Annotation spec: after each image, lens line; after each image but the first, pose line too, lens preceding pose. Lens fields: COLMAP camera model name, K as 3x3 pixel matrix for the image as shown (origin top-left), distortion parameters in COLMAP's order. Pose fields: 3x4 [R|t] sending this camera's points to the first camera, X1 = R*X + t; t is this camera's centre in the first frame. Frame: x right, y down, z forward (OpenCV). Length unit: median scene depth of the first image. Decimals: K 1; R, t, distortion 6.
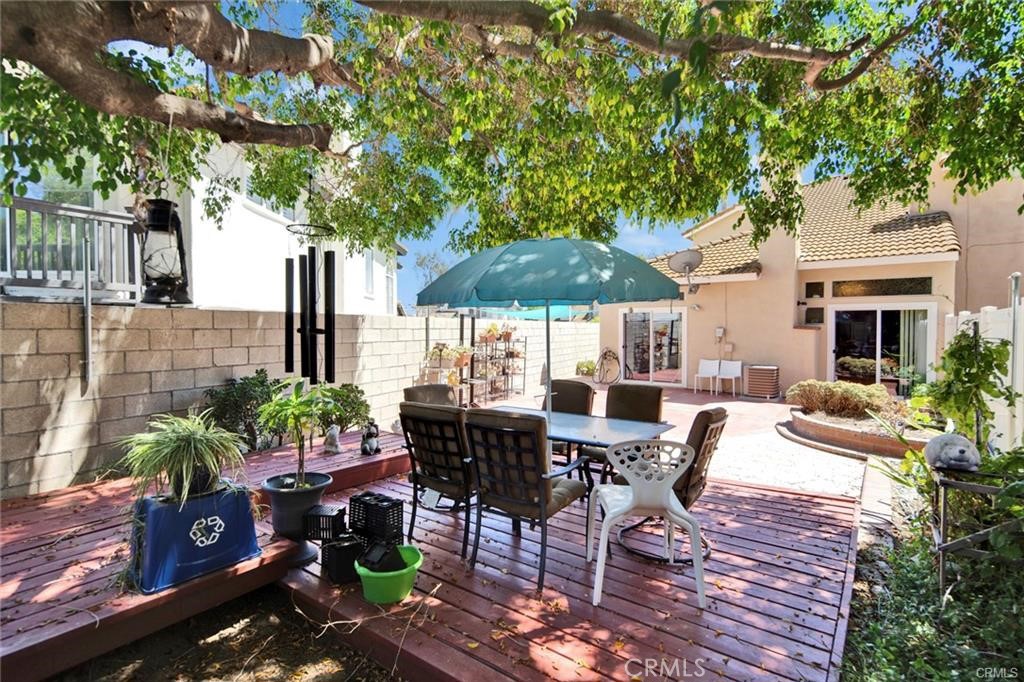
lens RADIAL K [[487.3, 0, 511.0], [0, 487.3, 344.7], [0, 0, 1]] dist [-0.000412, -0.000472]
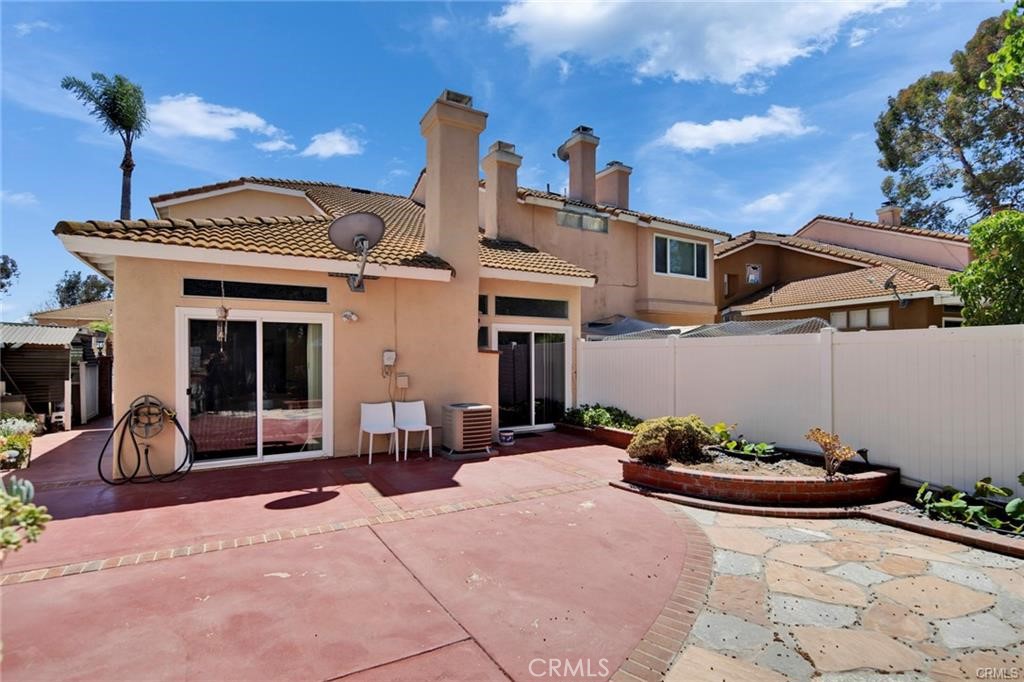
lens RADIAL K [[487.3, 0, 511.0], [0, 487.3, 344.7], [0, 0, 1]] dist [-0.000412, -0.000472]
pose [[0.348452, 0.022488, 0.937057, -0.109844], [0.026324, 0.999083, -0.033765, -0.017999], [-0.936957, 0.036433, 0.347540, 0.672707]]
